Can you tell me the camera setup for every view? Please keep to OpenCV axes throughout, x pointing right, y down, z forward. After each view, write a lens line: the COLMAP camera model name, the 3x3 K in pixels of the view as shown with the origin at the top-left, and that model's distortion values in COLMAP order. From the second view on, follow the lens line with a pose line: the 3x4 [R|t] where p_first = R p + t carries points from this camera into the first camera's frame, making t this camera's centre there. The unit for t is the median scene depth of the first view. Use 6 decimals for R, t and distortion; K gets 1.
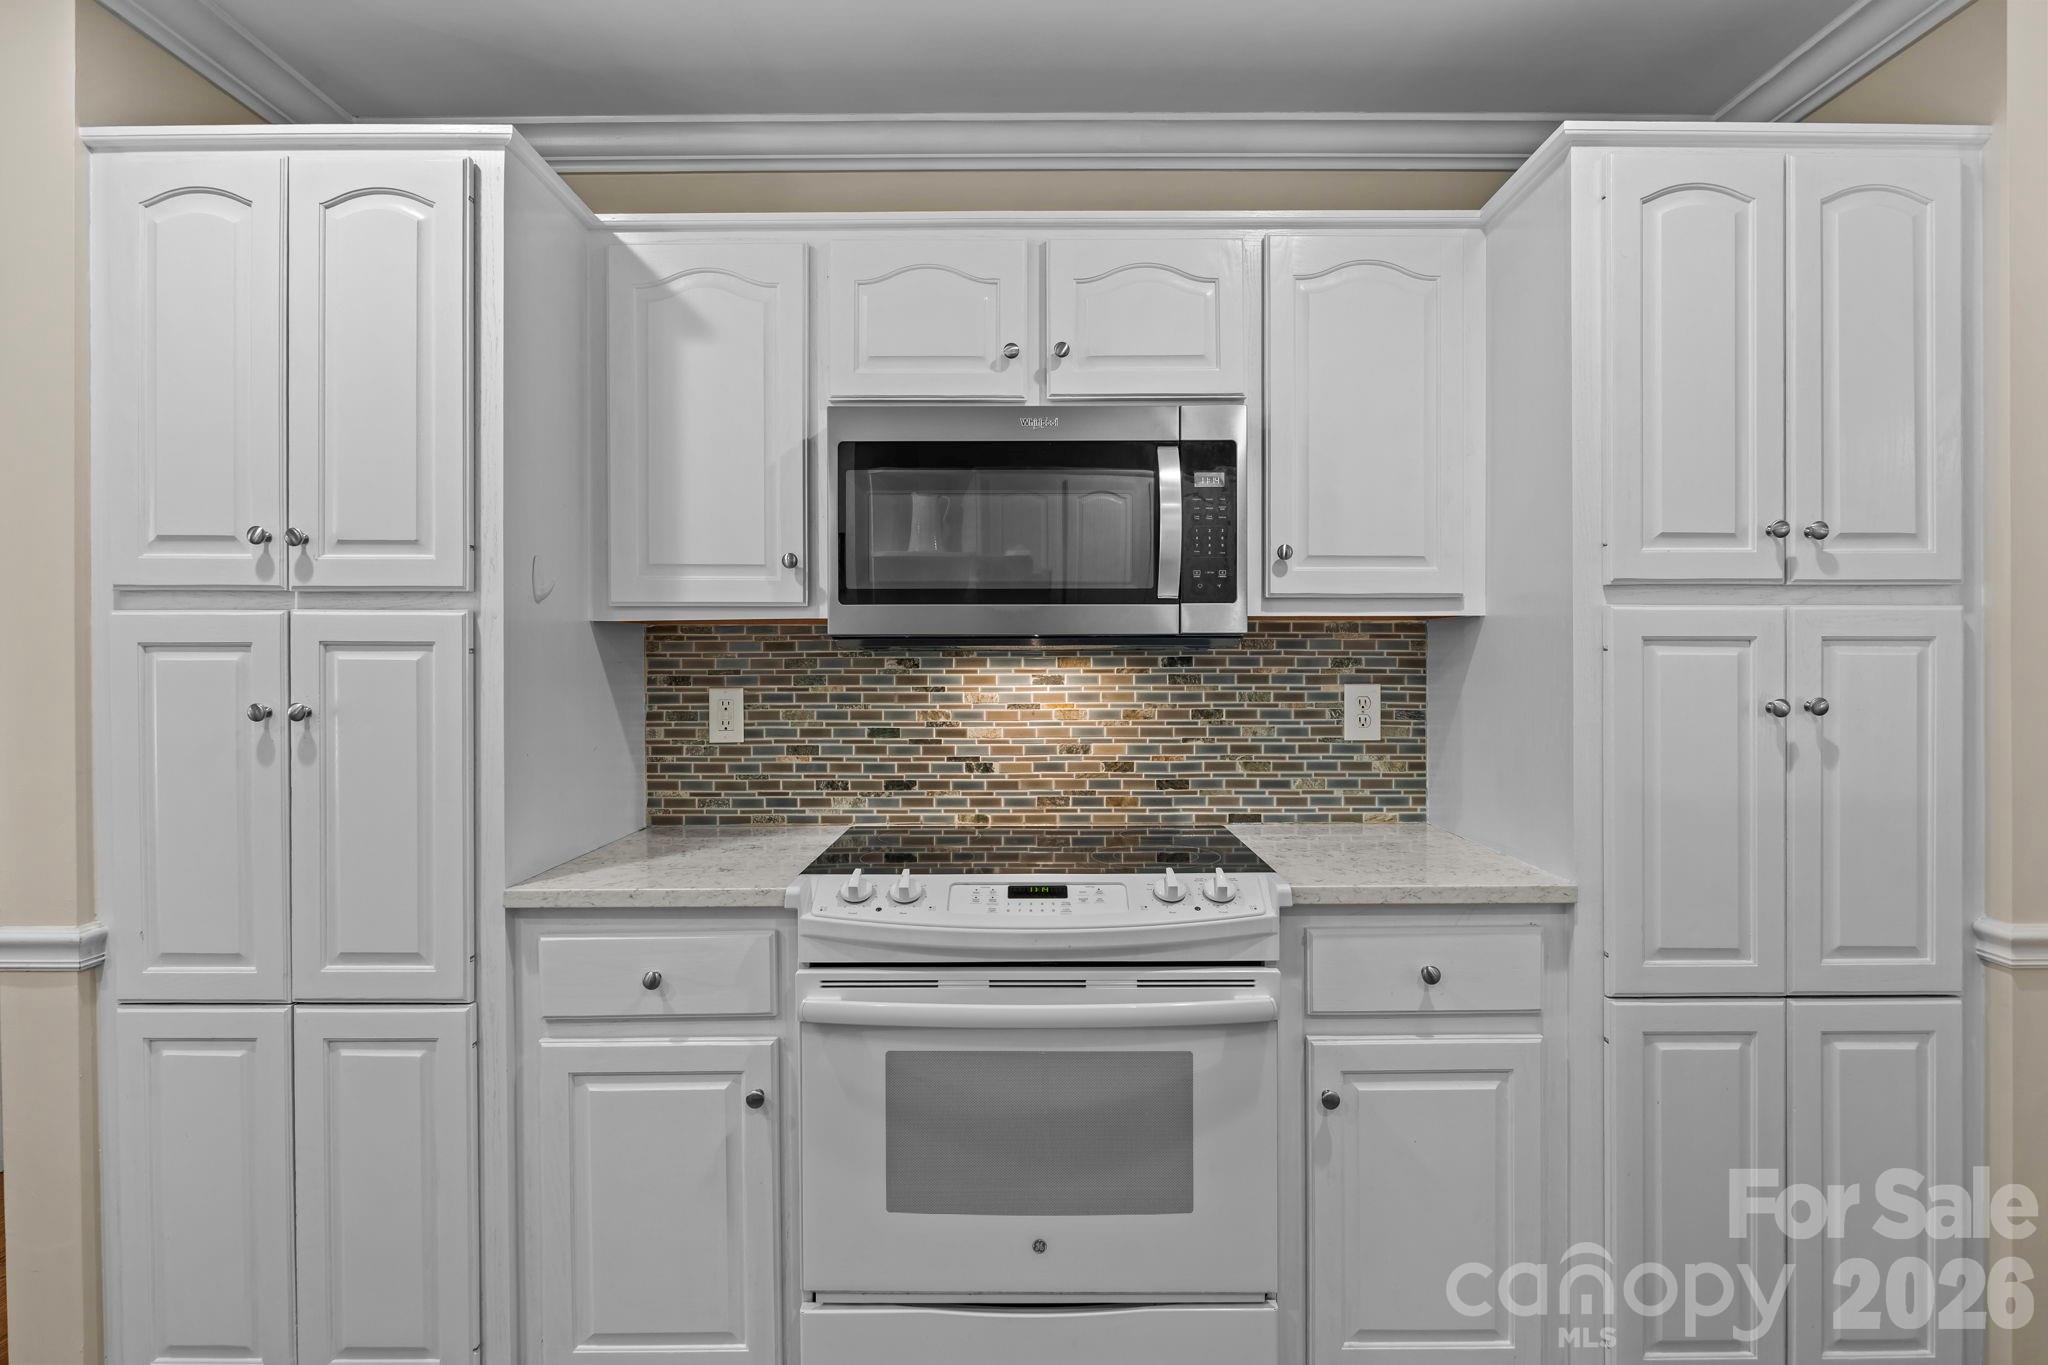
lens RADIAL K [[732.3, 0, 1020.1], [0, 732.3, 677.4], [0, 0, 1]] dist [-0.005720, -0.000095]
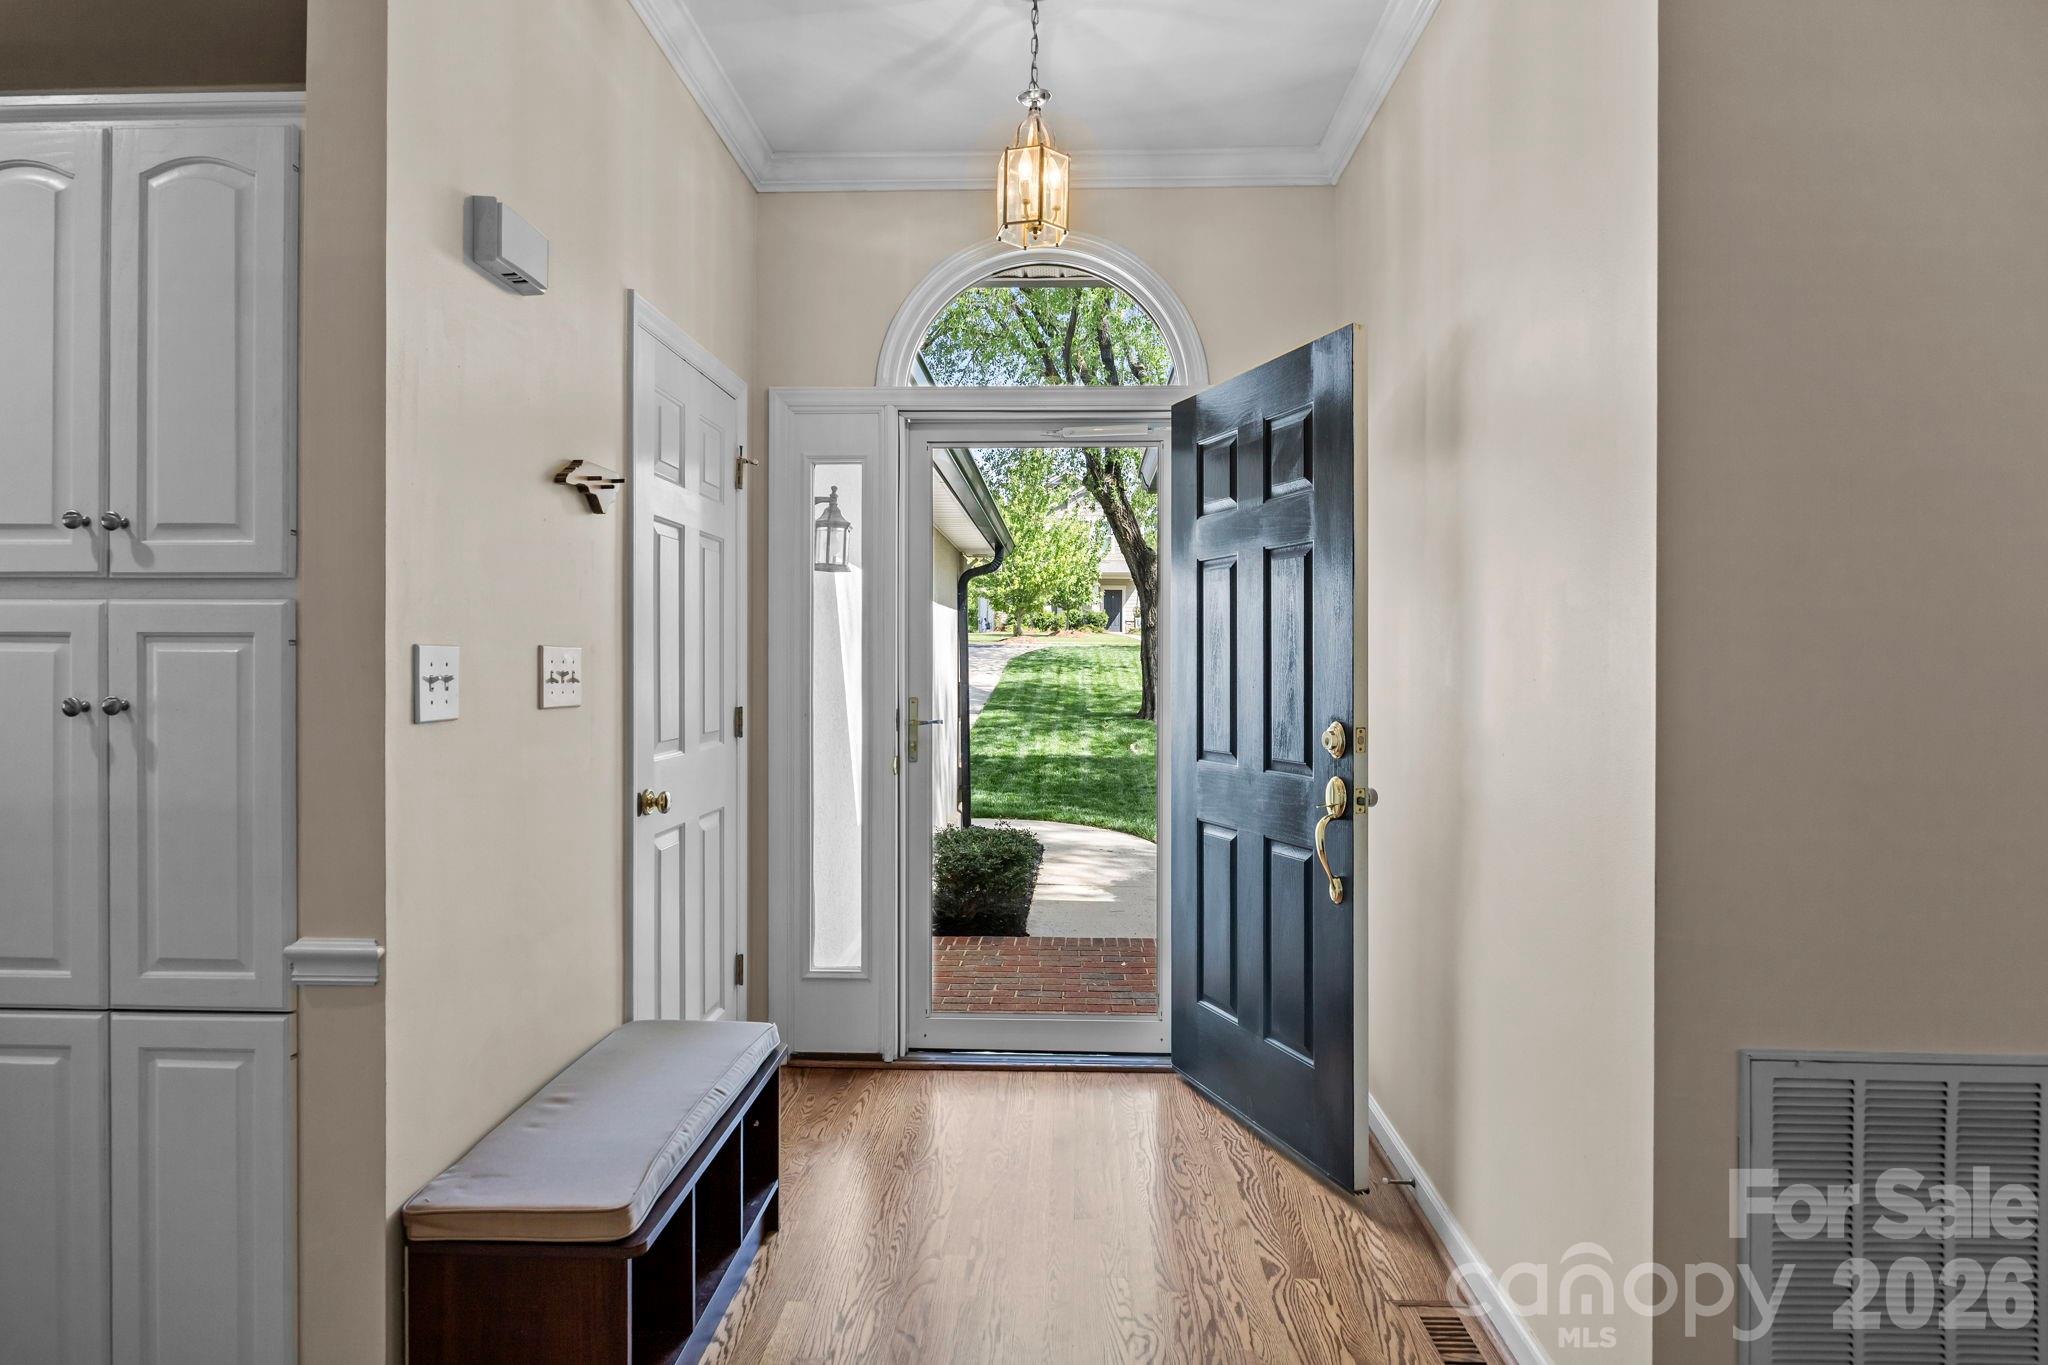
lens RADIAL K [[786.7, 0, 1034.9], [0, 786.7, 674.0], [0, 0, 1]] dist [-0.000437, 0.000041]
pose [[0.999682, 0.003709, -0.024962, 0.487512], [-0.003655, 0.999991, 0.002194, -0.001768], [0.024969, -0.002102, 0.999686, -0.000799]]
